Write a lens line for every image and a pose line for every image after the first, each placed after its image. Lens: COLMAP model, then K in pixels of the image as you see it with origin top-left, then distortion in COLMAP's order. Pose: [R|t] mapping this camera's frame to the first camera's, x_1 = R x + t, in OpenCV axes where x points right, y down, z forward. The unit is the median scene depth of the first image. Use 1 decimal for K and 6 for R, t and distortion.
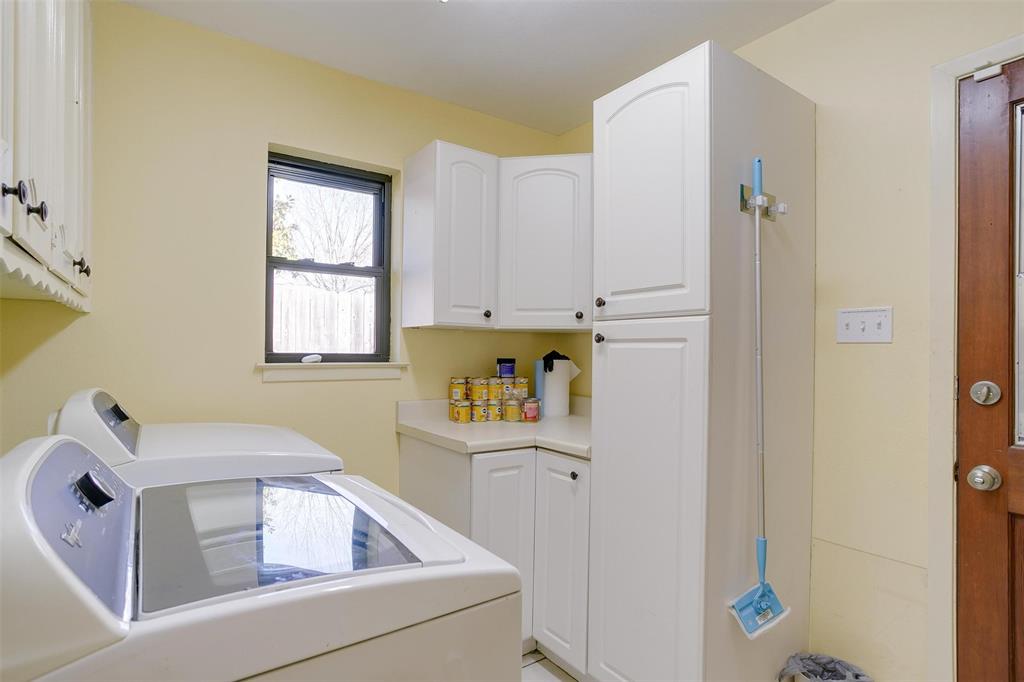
lens RADIAL K [[517.6, 0, 504.6], [0, 517.6, 333.4], [0, 0, 1]] dist [-0.039037, 0.031188]
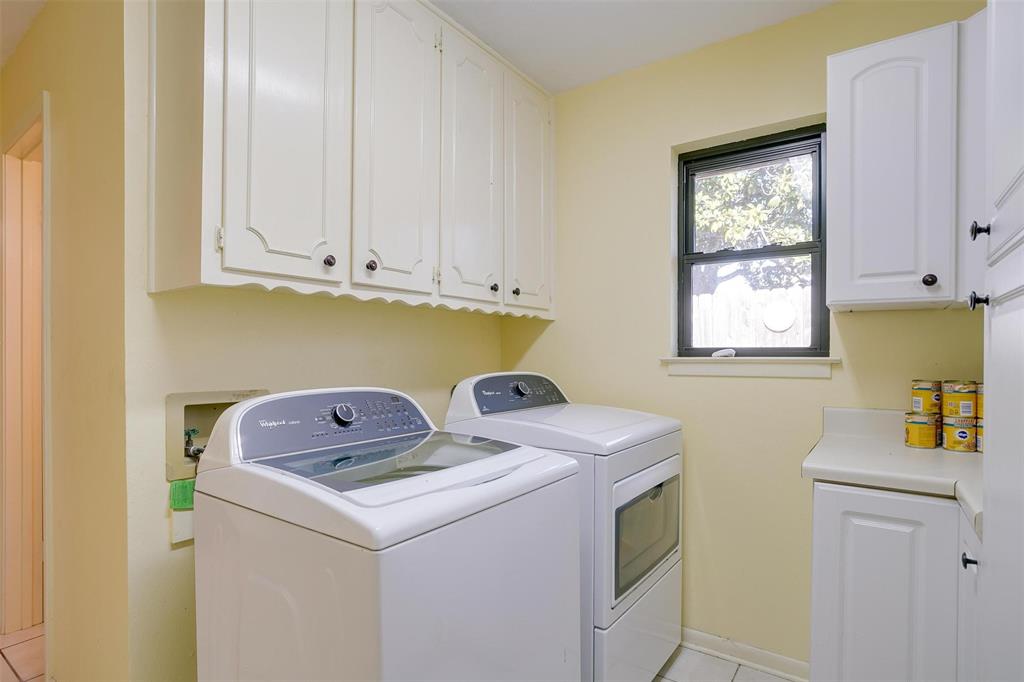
lens RADIAL K [[517.6, 0, 504.6], [0, 517.6, 333.4], [0, 0, 1]] dist [-0.039037, 0.031188]
pose [[0.369770, -0.044358, -0.928064, 0.349818], [0.032750, 0.998861, -0.034693, 0.032625], [0.928546, -0.017566, 0.370801, 0.273835]]
